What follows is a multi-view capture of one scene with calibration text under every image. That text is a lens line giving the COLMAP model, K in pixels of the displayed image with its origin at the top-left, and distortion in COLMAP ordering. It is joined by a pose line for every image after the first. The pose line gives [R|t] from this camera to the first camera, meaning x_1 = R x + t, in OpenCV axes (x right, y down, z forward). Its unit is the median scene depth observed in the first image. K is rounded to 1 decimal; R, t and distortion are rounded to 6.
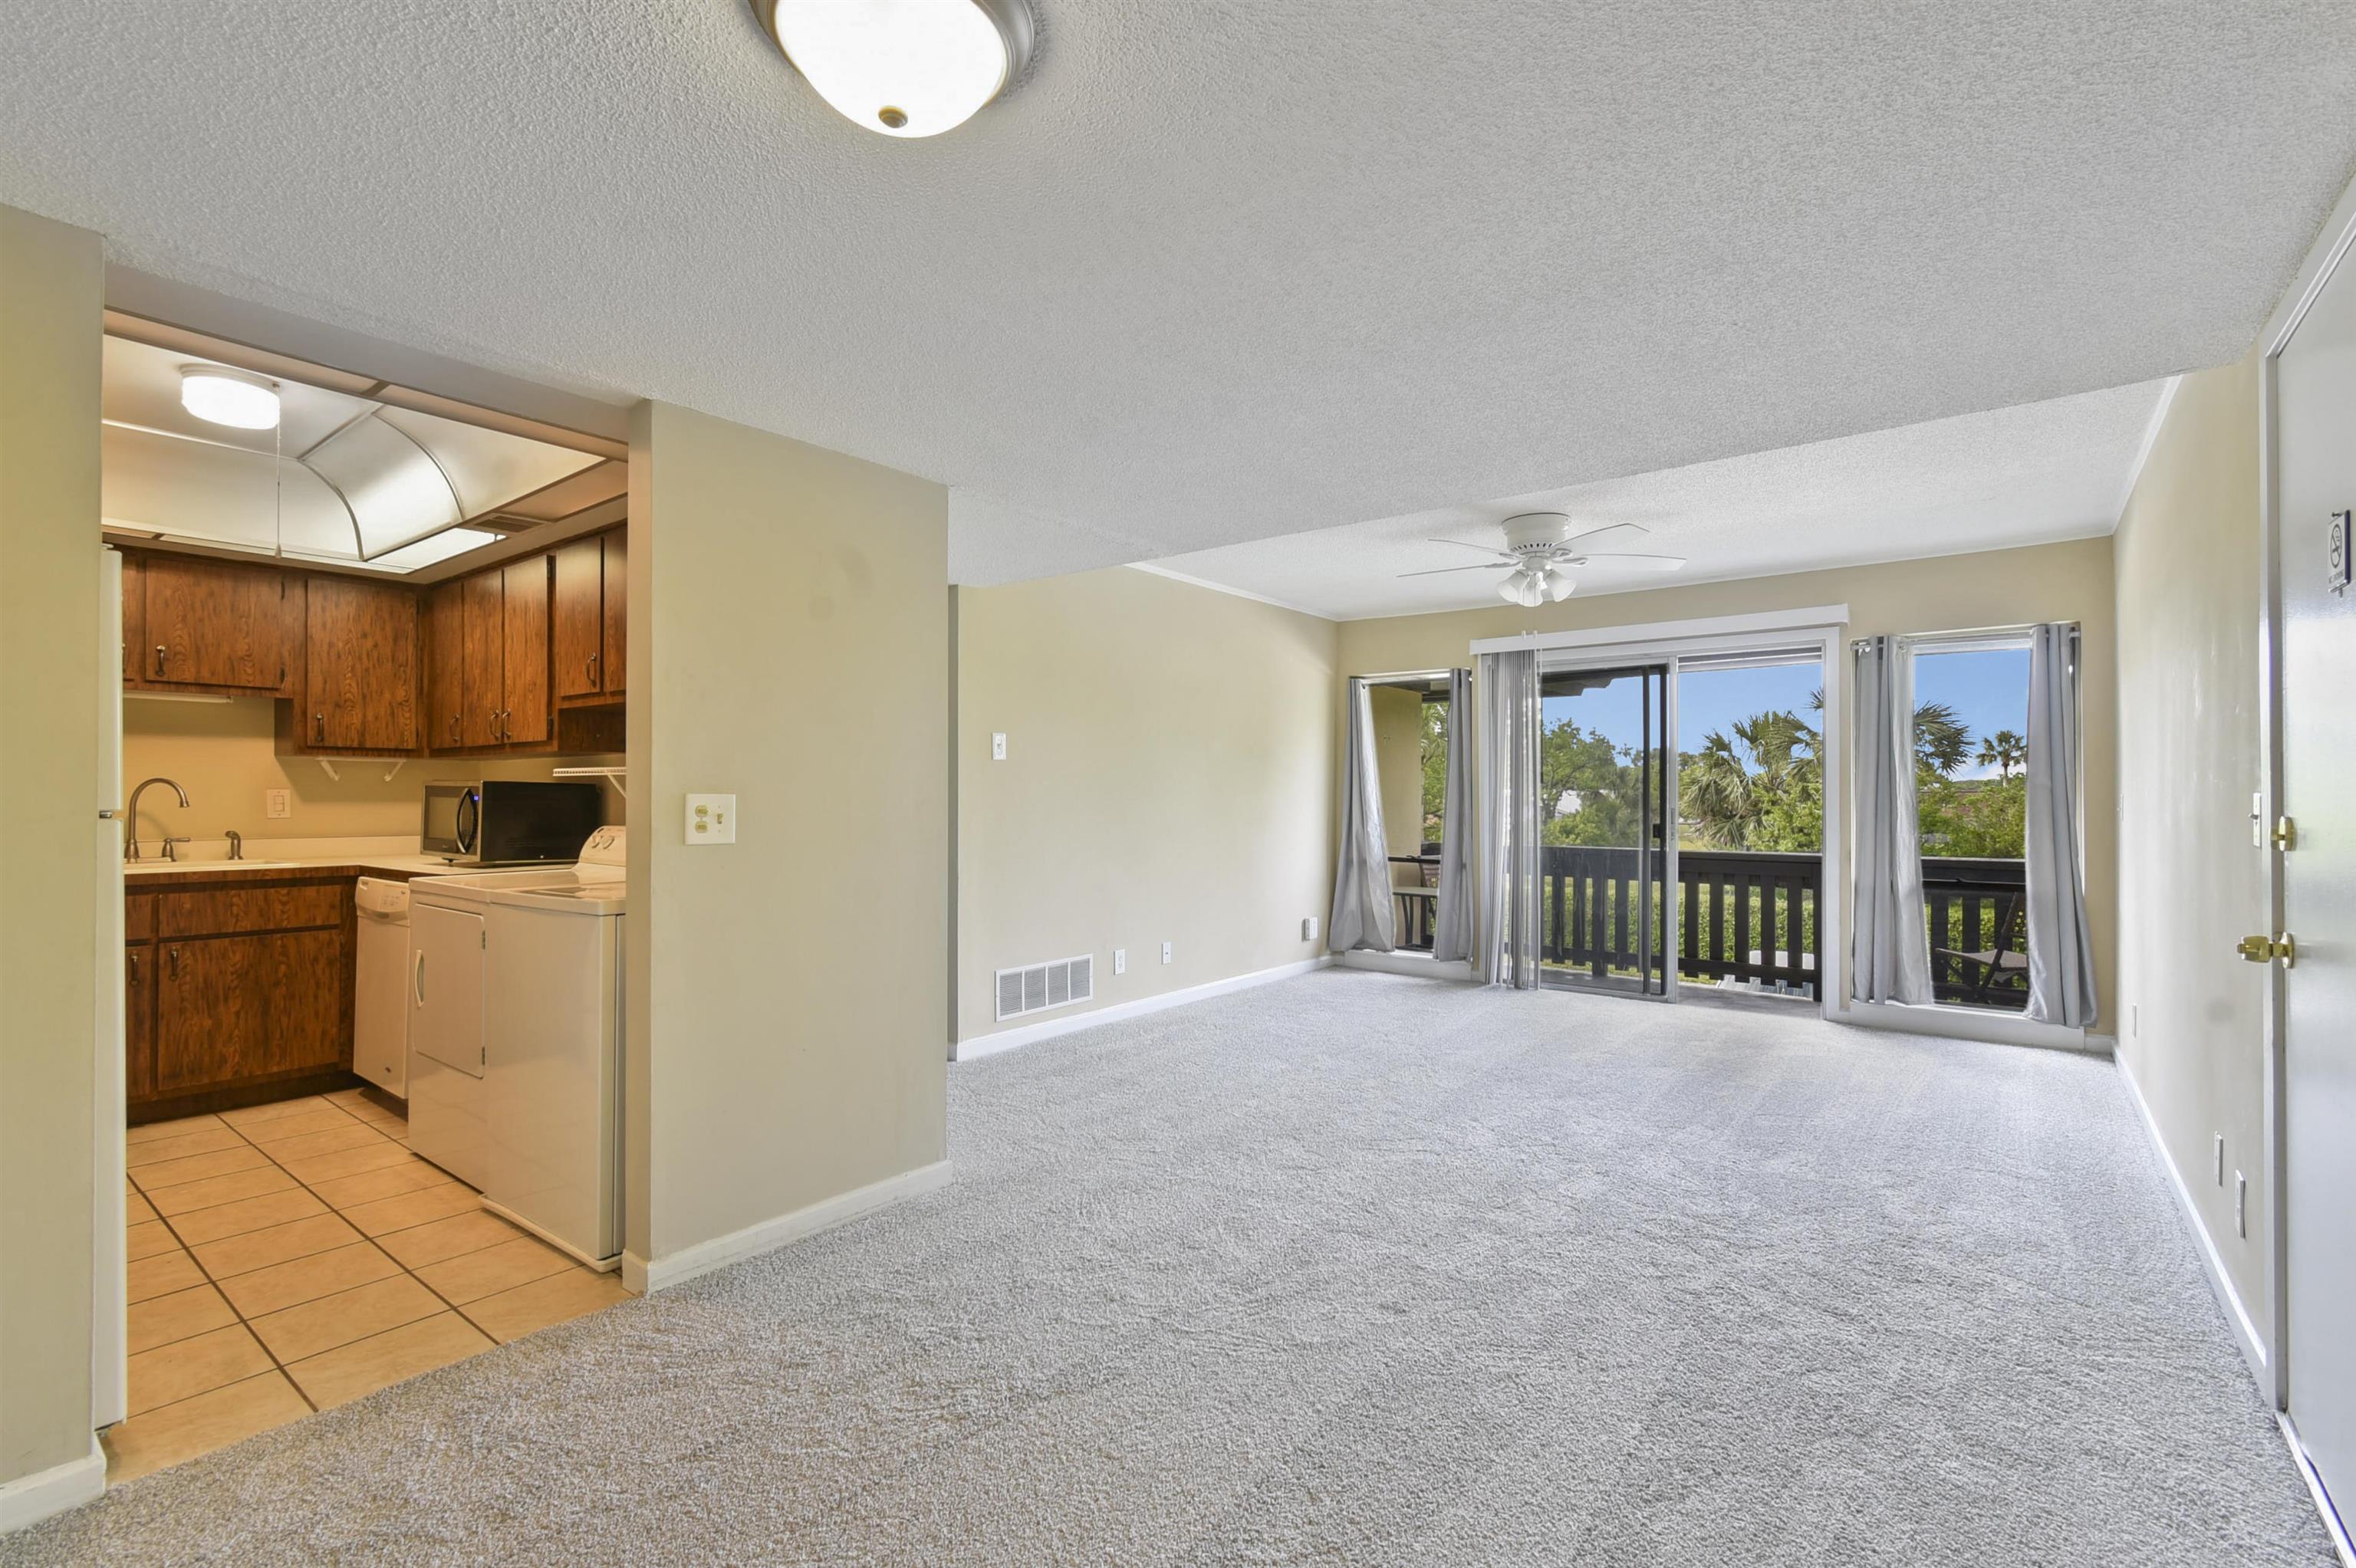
lens RADIAL K [[1057.0, 0, 1189.1], [0, 1057.0, 790.7], [0, 0, 1]] dist [0.020365, -0.011671]
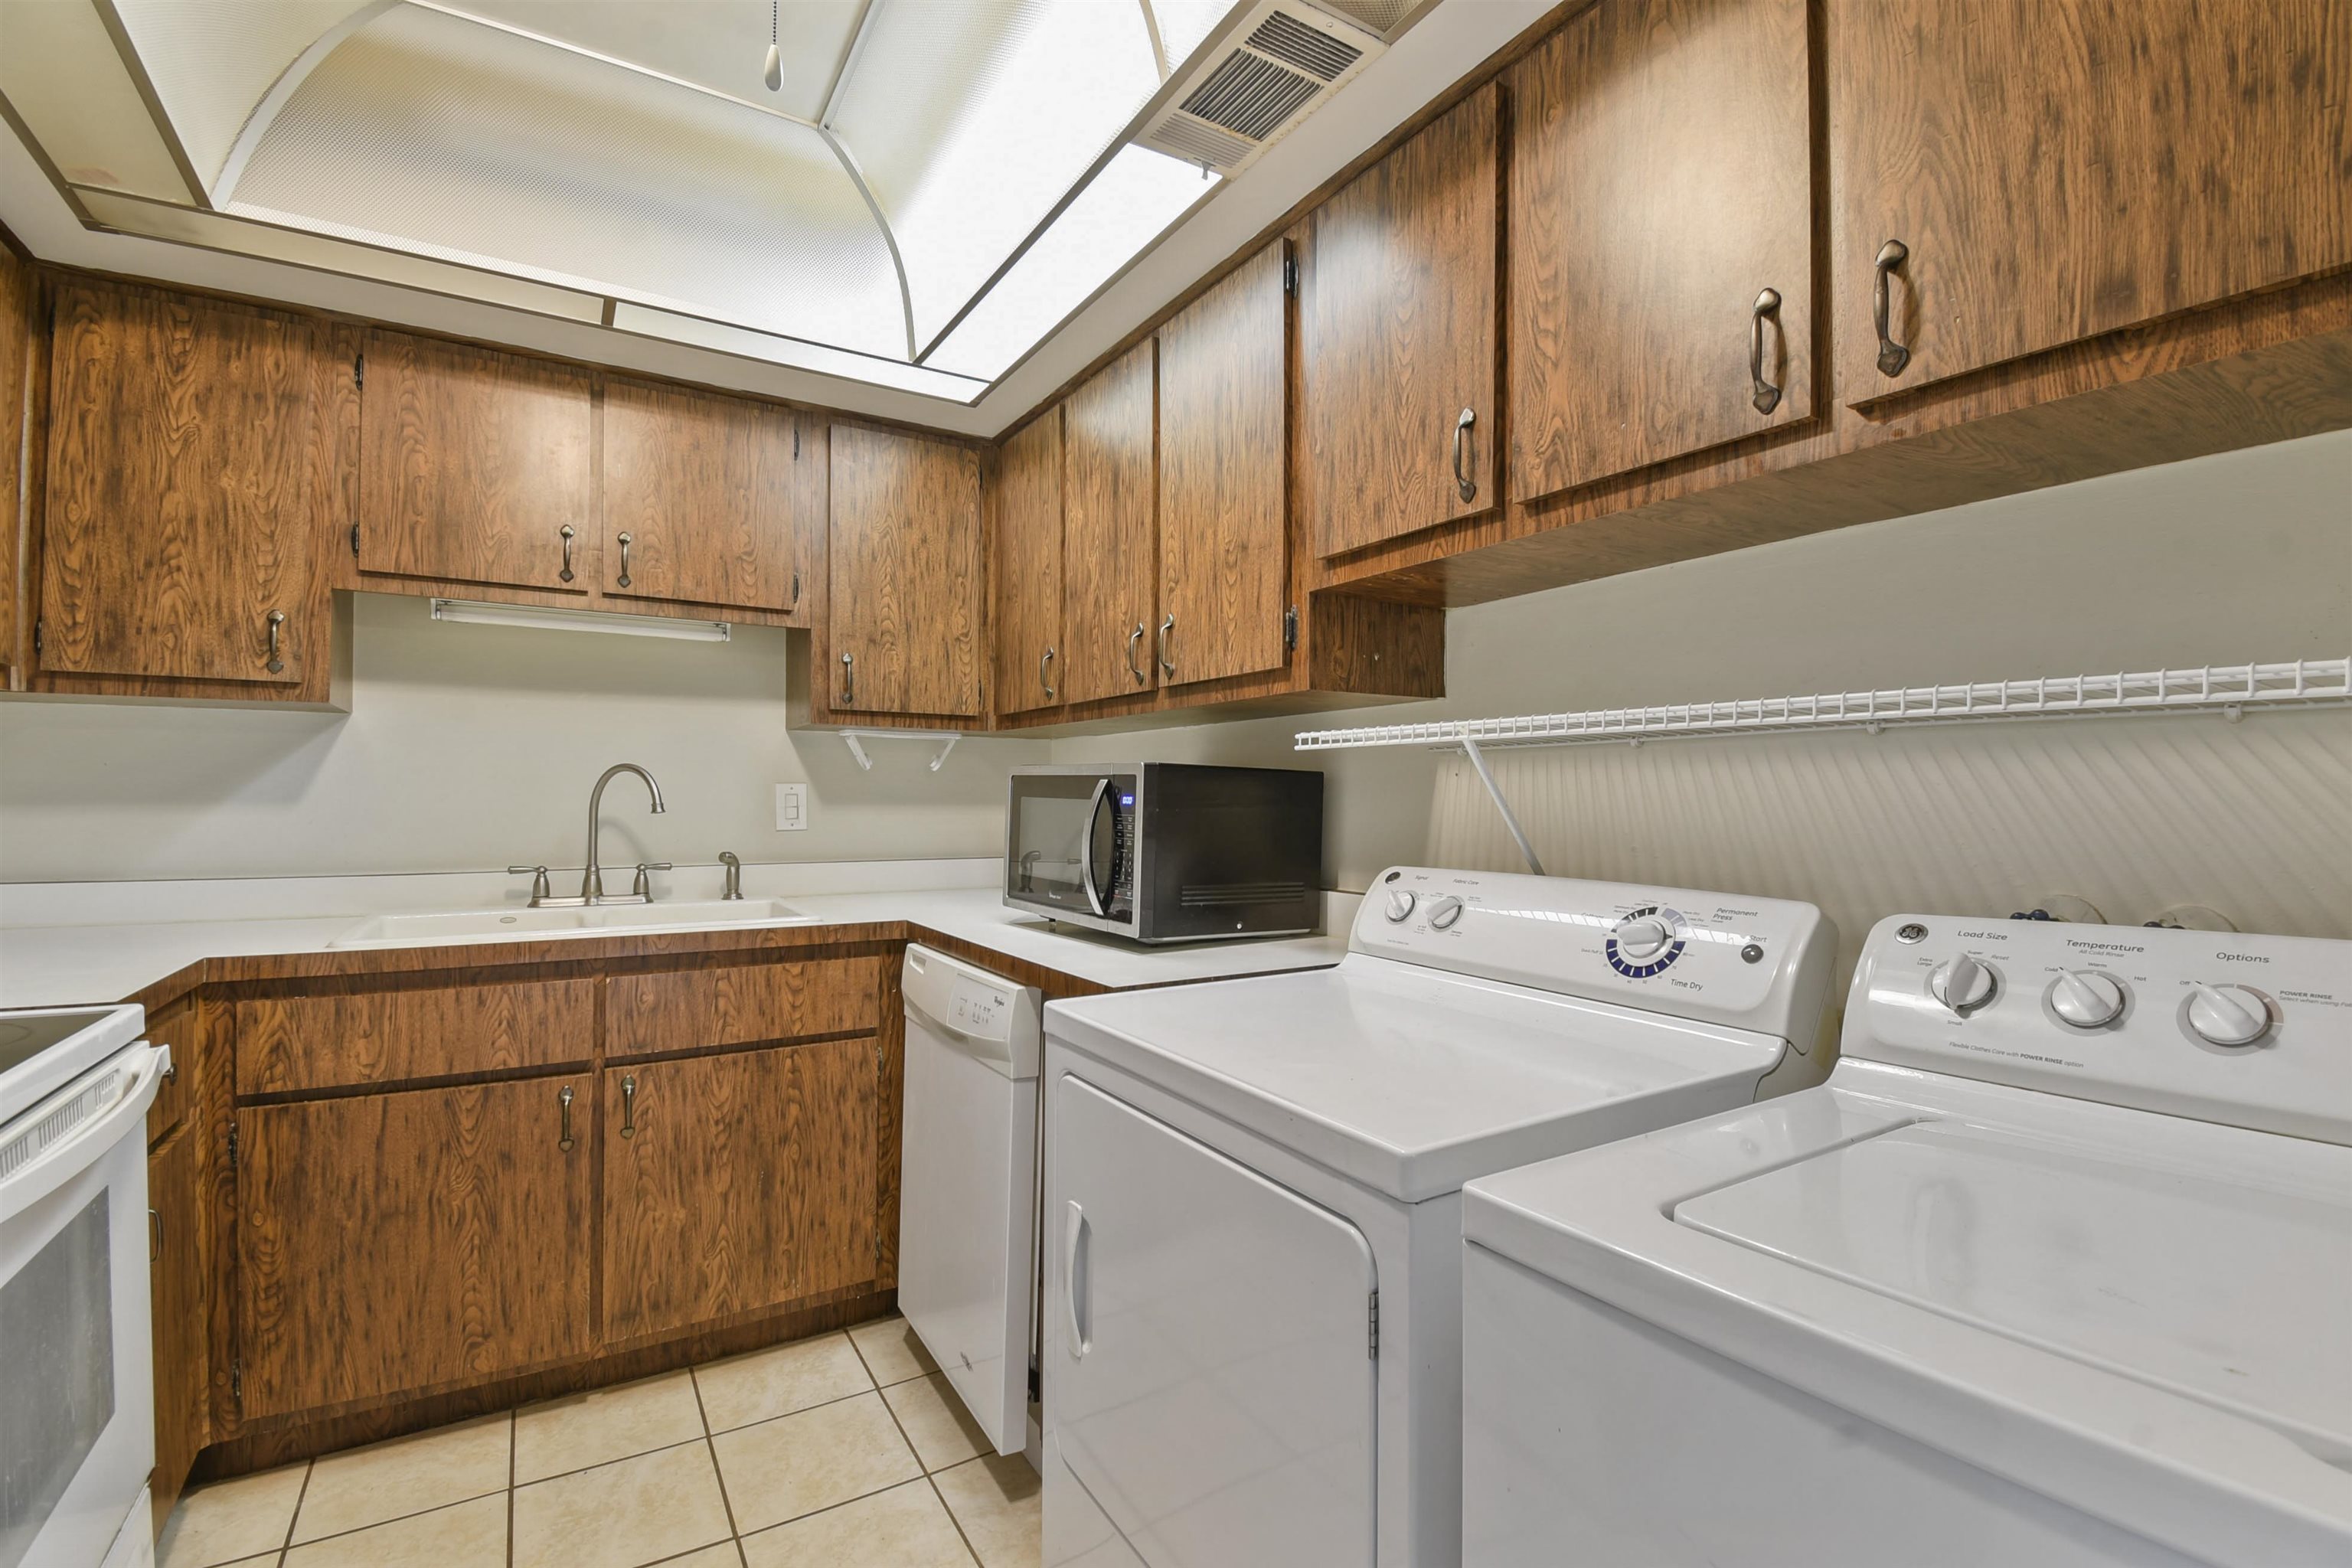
lens RADIAL K [[1039.4, 0, 1184.6], [0, 1039.4, 789.6], [0, 0, 1]] dist [0.018357, -0.026361]
pose [[0.937734, 0.001390, -0.347351, -0.463881], [-0.002320, 0.999995, -0.002263, 0.003245], [0.347346, 0.002928, 0.937732, 0.553097]]
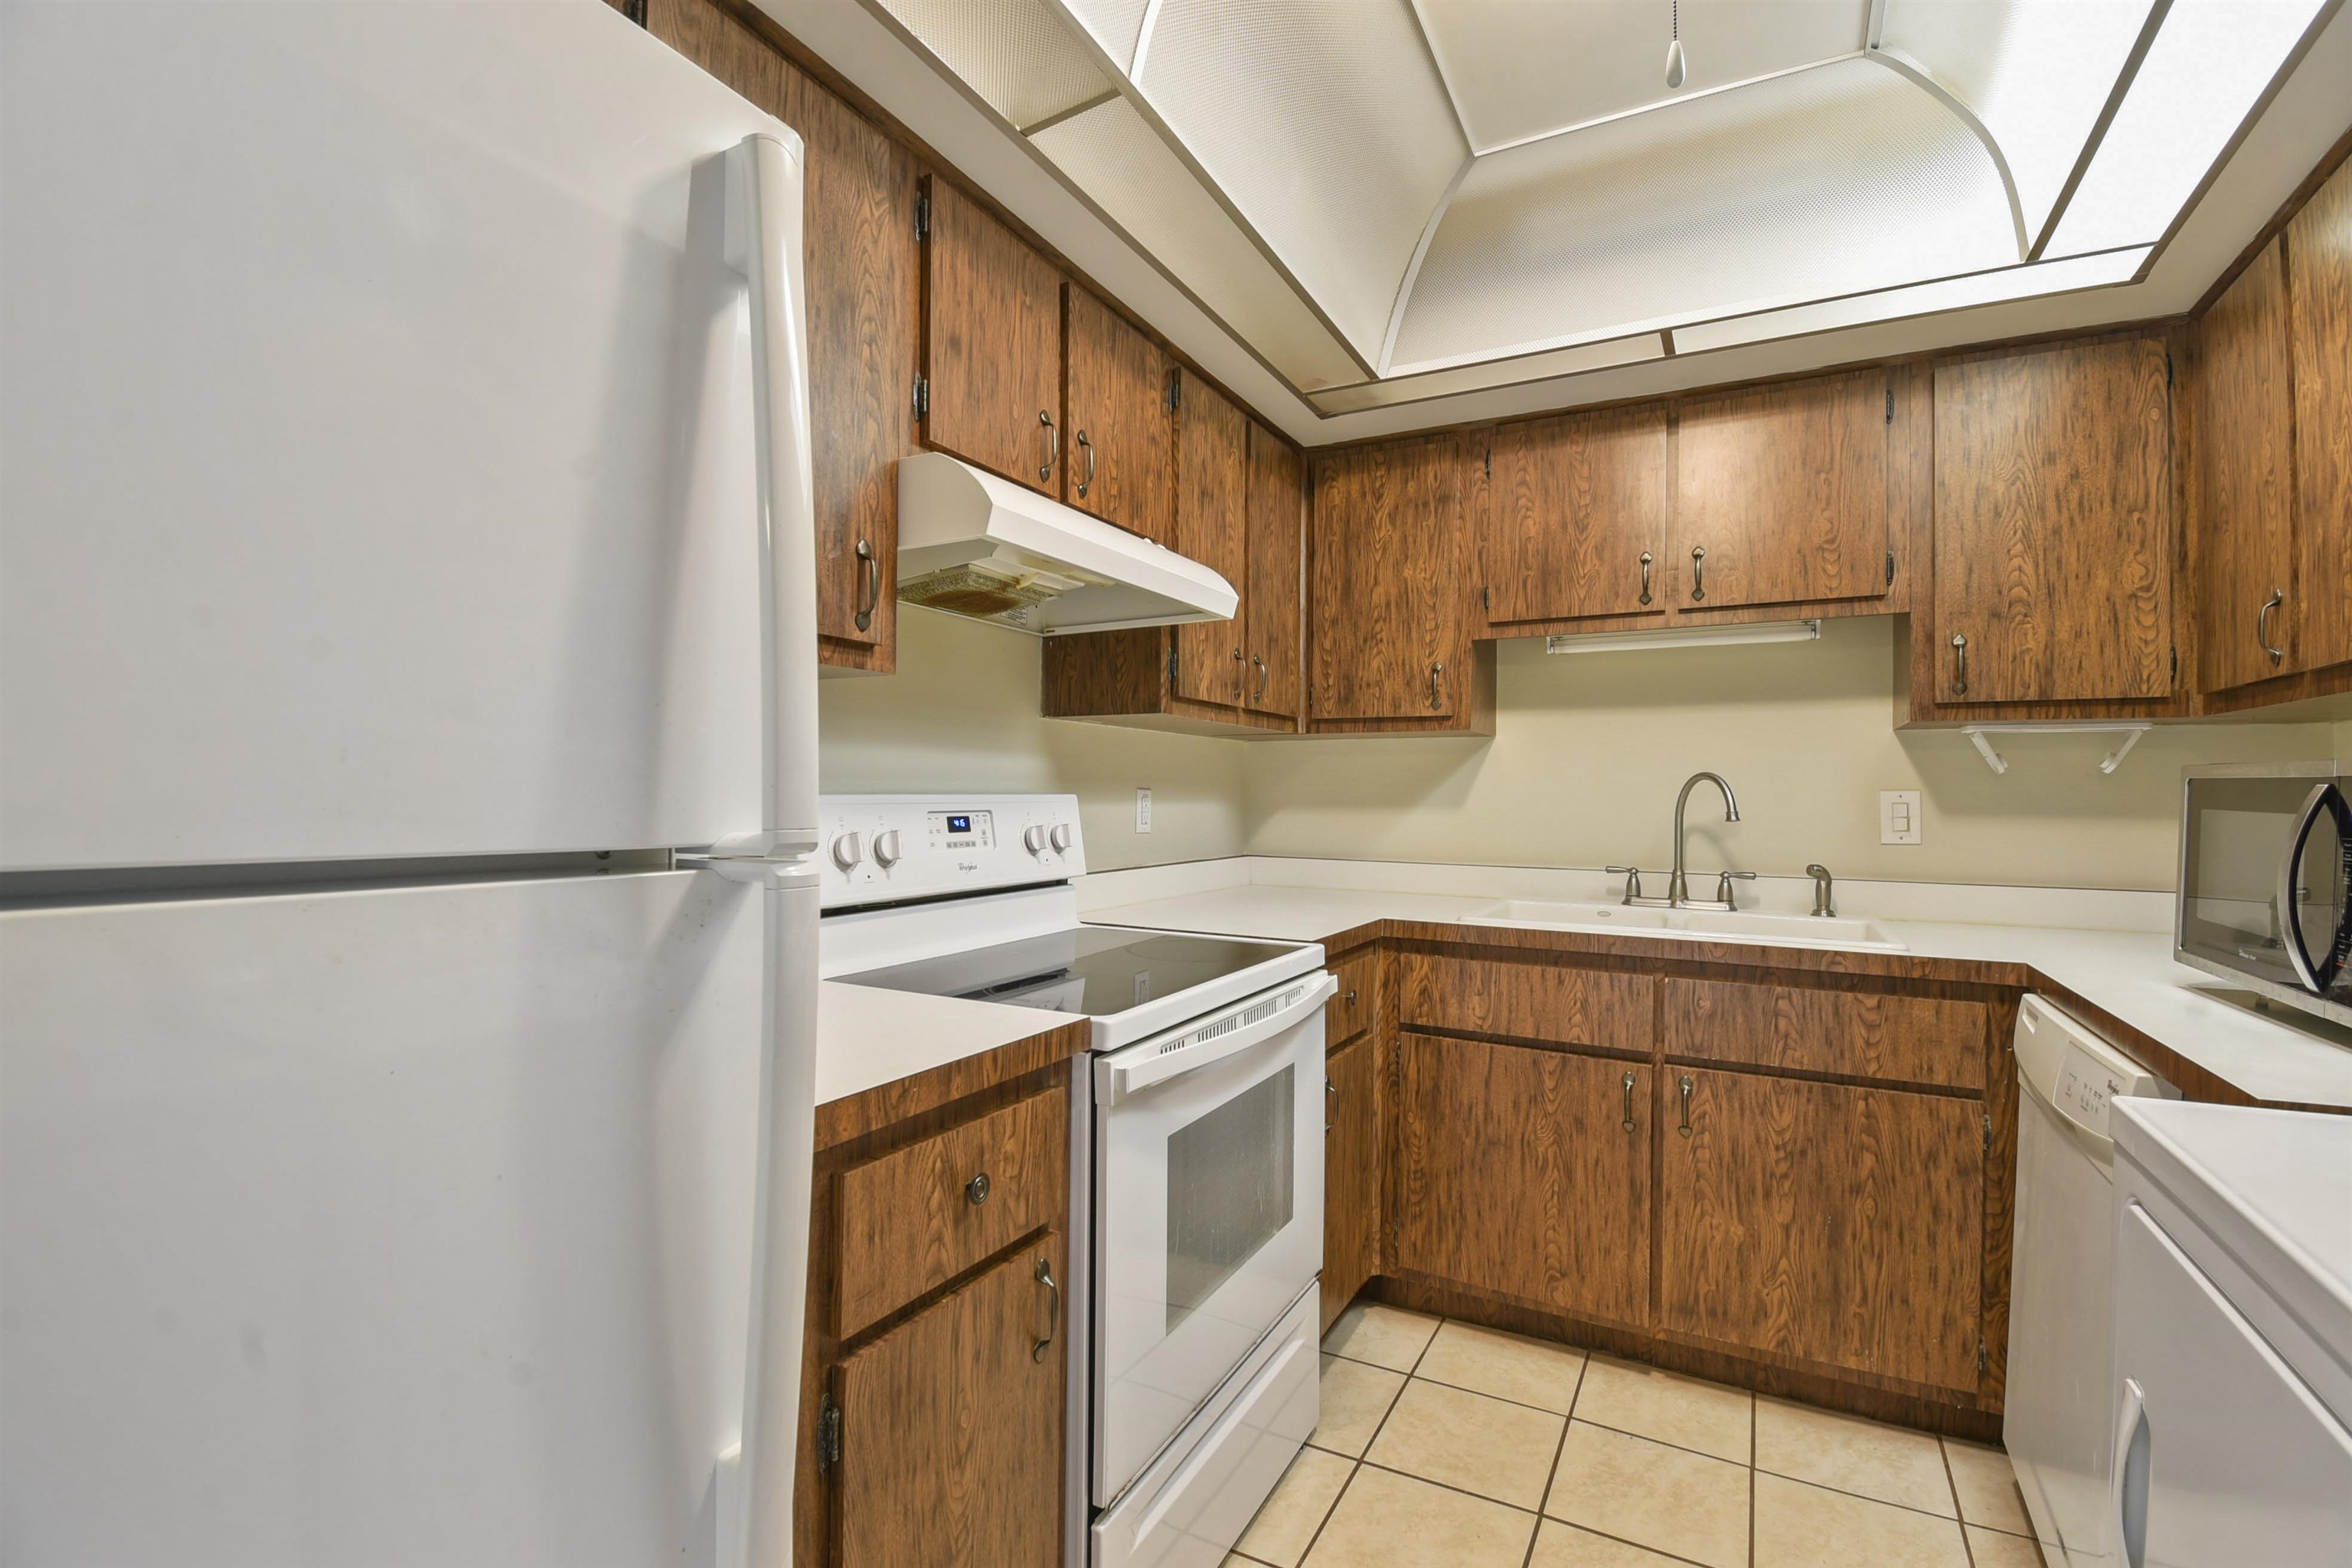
lens RADIAL K [[1039.4, 0, 1184.6], [0, 1039.4, 789.6], [0, 0, 1]] dist [0.018357, -0.026361]
pose [[0.164362, -0.005009, -0.986387, -0.422012], [-0.003383, 0.999978, -0.005642, 0.002347], [0.986394, 0.004264, 0.164342, 0.598822]]
